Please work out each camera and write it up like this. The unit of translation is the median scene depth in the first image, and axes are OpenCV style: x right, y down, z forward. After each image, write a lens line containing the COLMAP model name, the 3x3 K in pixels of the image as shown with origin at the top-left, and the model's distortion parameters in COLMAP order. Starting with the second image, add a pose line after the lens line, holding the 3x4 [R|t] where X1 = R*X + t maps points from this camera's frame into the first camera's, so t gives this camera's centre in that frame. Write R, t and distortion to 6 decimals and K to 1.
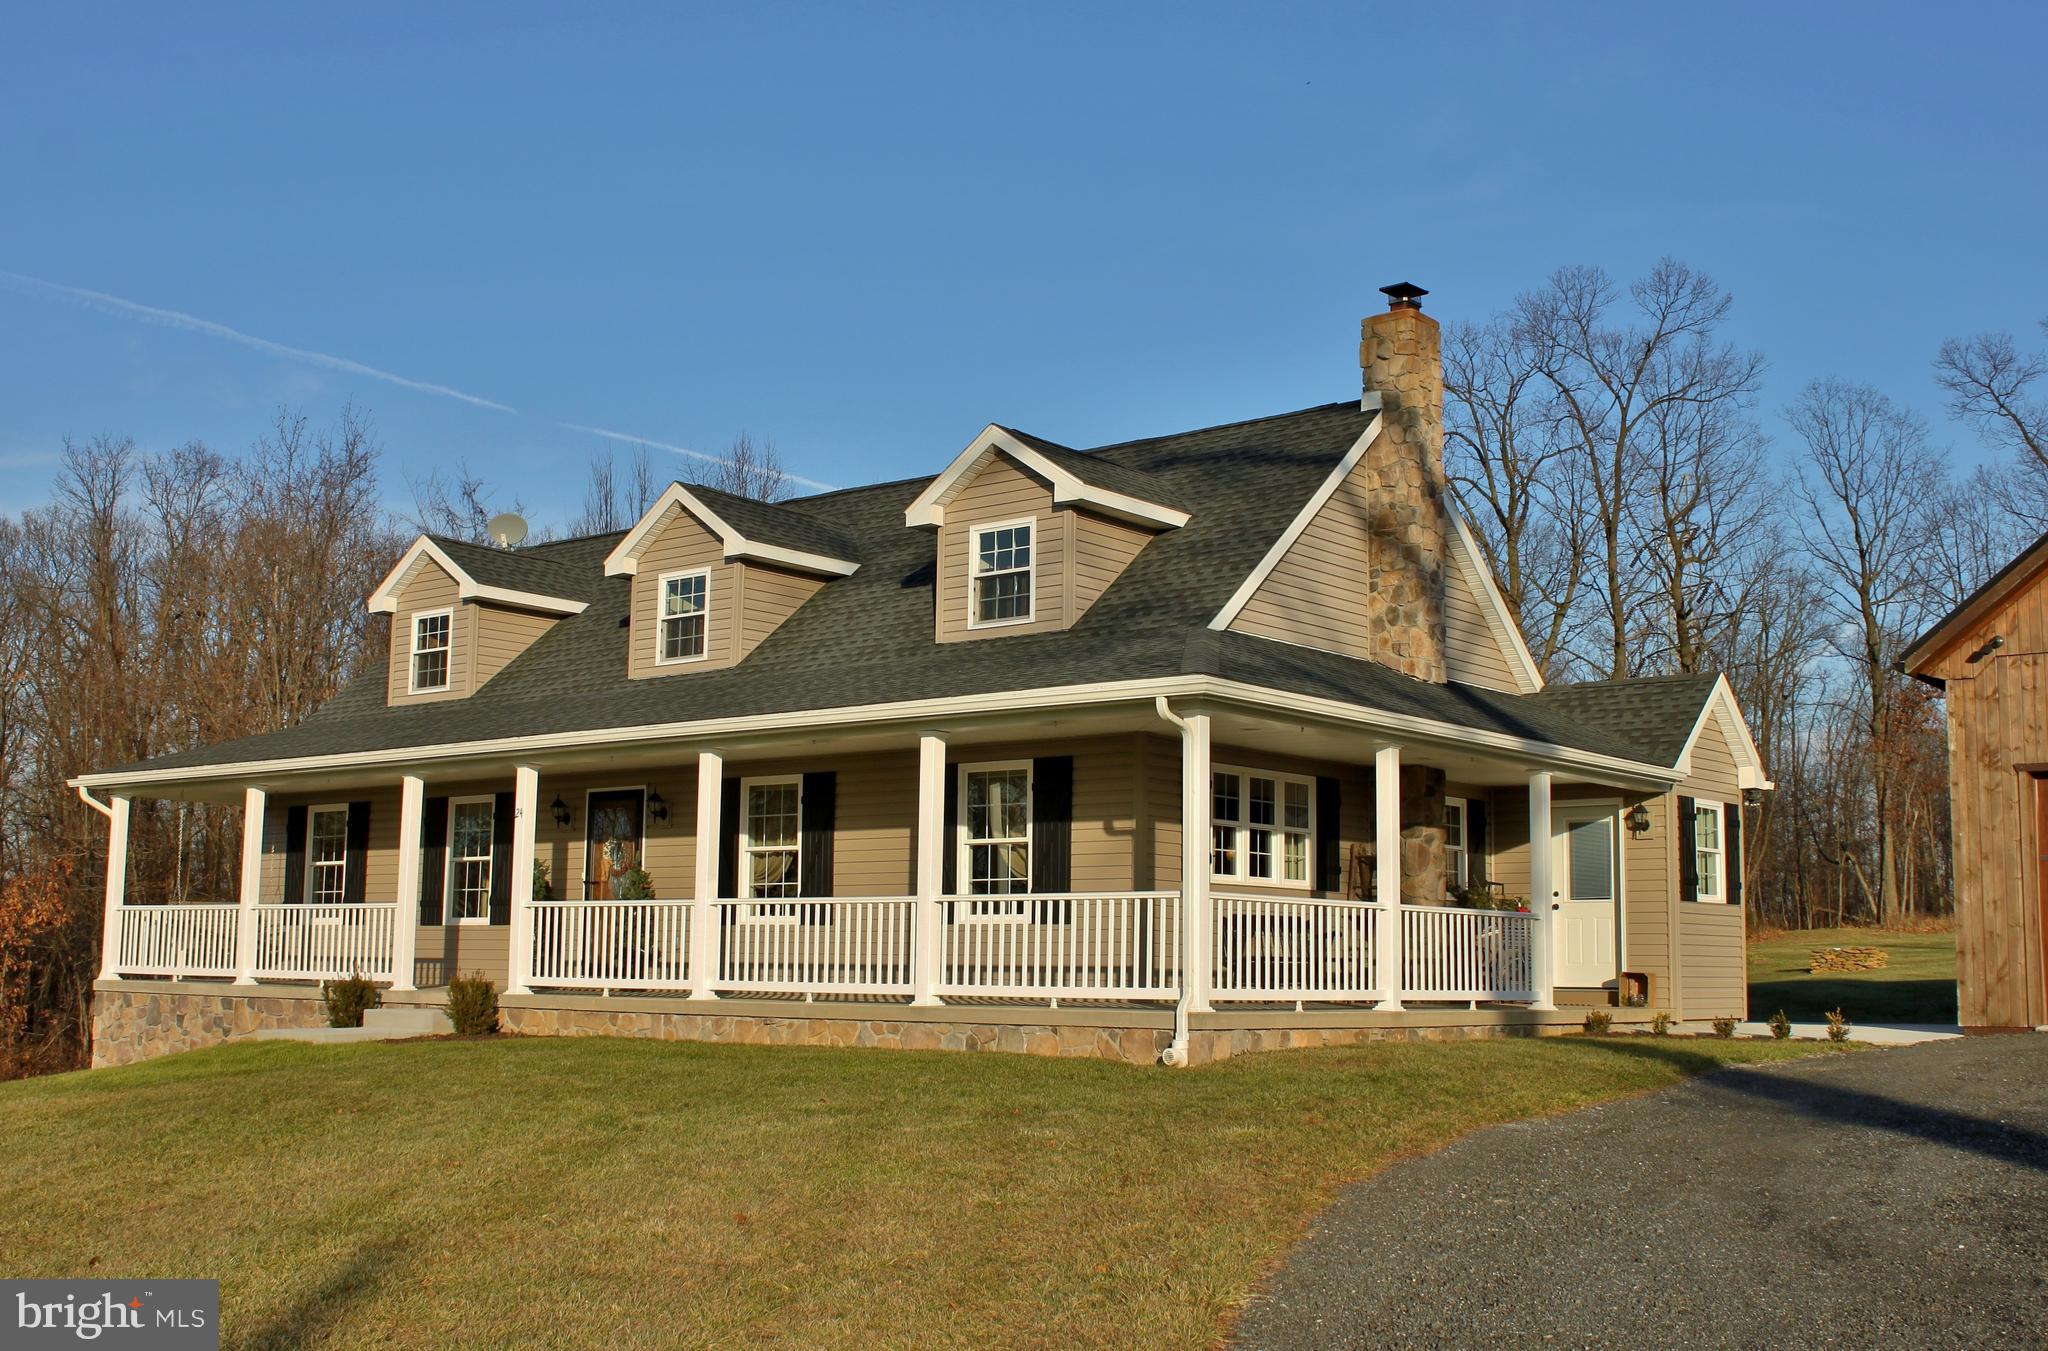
lens RADIAL K [[2235.7, 0, 1024.0], [0, 2235.7, 675.5], [0, 0, 1]] dist [-0.096830, 0.040897]
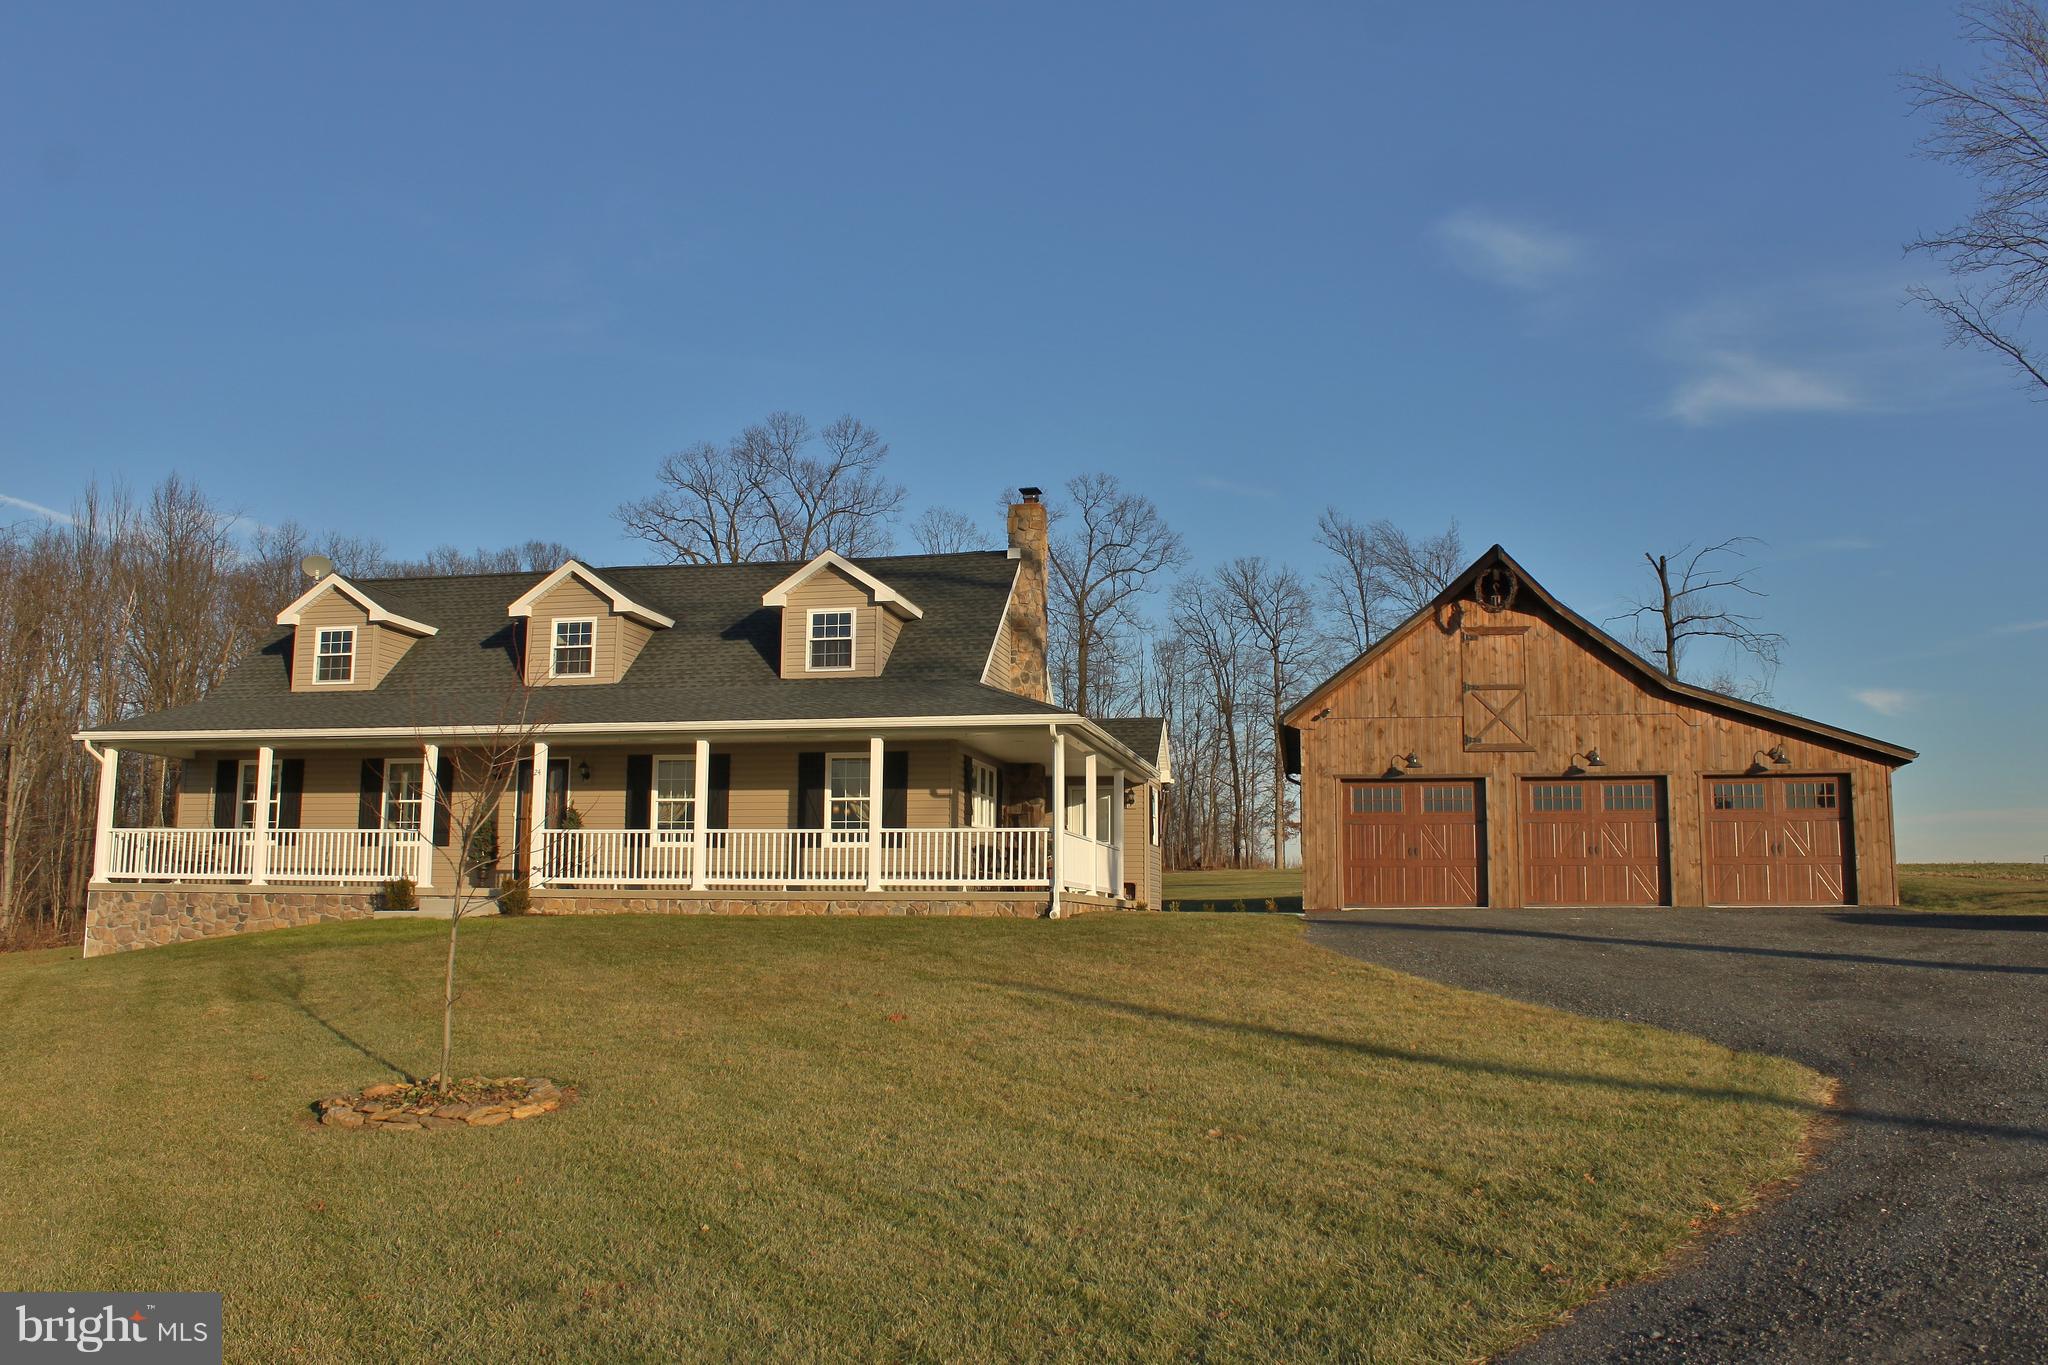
lens RADIAL K [[1720.0, 0, 1020.4], [0, 1720.0, 680.0], [0, 0, 1]] dist [-0.161945, 0.139087]
pose [[0.885421, 0.058306, 0.461119, -0.453233], [-0.055782, 0.998260, -0.019113, 0.001200], [-0.461431, -0.008799, 0.887133, -0.195673]]
